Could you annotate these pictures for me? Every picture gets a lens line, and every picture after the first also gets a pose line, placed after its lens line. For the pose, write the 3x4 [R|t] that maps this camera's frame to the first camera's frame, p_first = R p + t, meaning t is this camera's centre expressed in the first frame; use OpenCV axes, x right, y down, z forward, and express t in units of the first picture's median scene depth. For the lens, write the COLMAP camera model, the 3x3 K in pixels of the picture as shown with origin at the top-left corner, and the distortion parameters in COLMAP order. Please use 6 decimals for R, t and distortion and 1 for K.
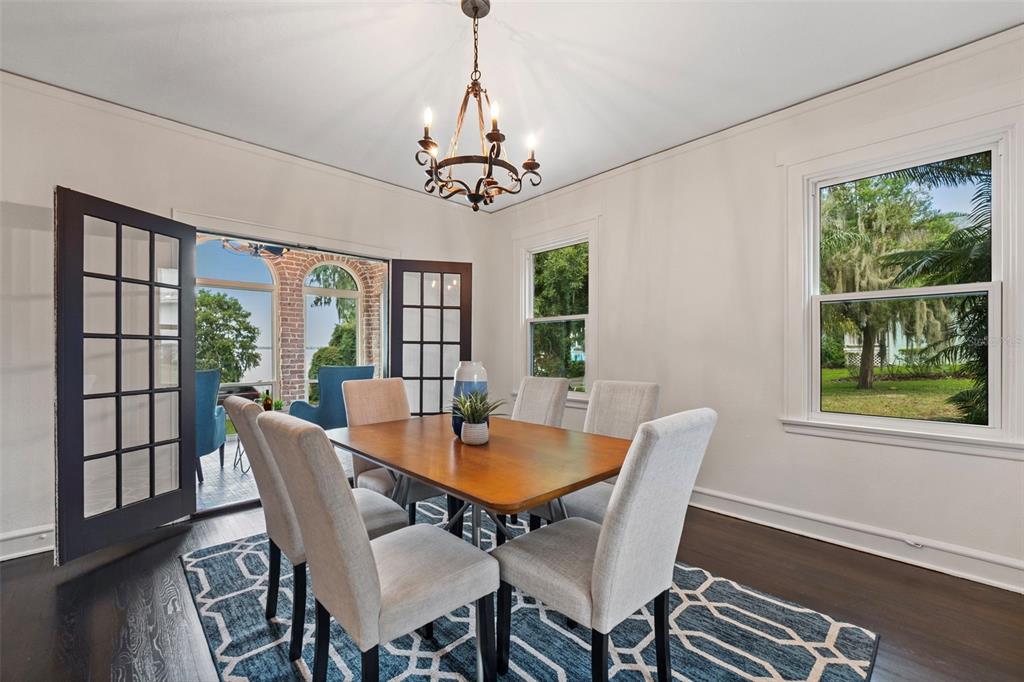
lens RADIAL K [[424.8, 0, 517.9], [0, 424.8, 349.5], [0, 0, 1]] dist [-0.003198, 0.000095]
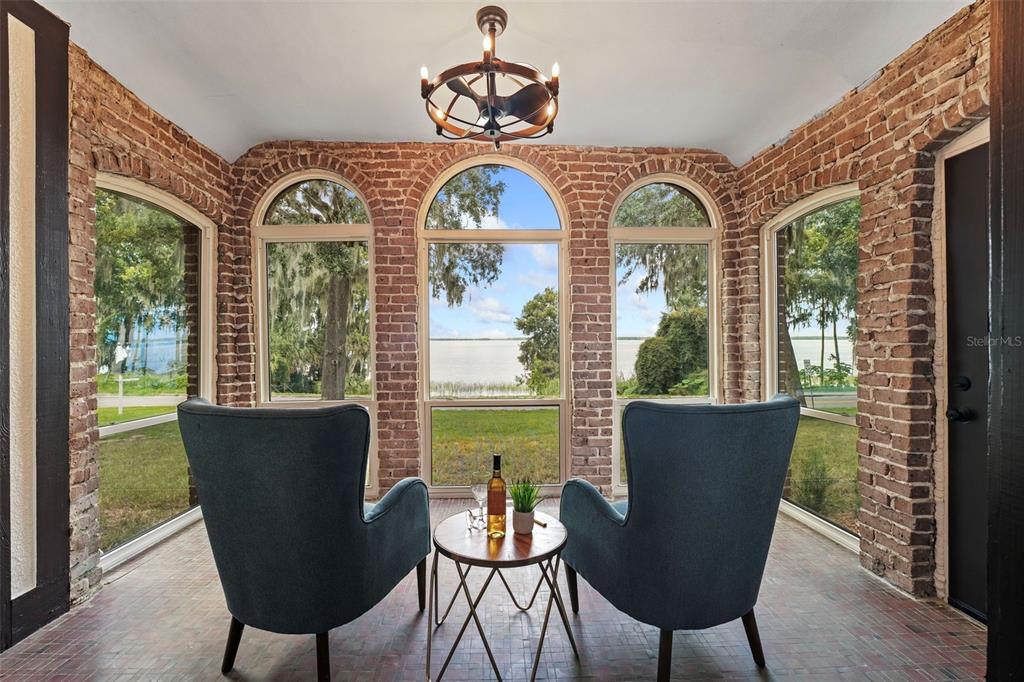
lens RADIAL K [[424.8, 0, 505.3], [0, 424.8, 339.4], [0, 0, 1]] dist [-0.003198, 0.000095]
pose [[0.725123, -0.003653, -0.688610, -0.207119], [0.002827, 0.999993, -0.002328, -0.003854], [0.688614, -0.000258, 0.725128, 0.464155]]
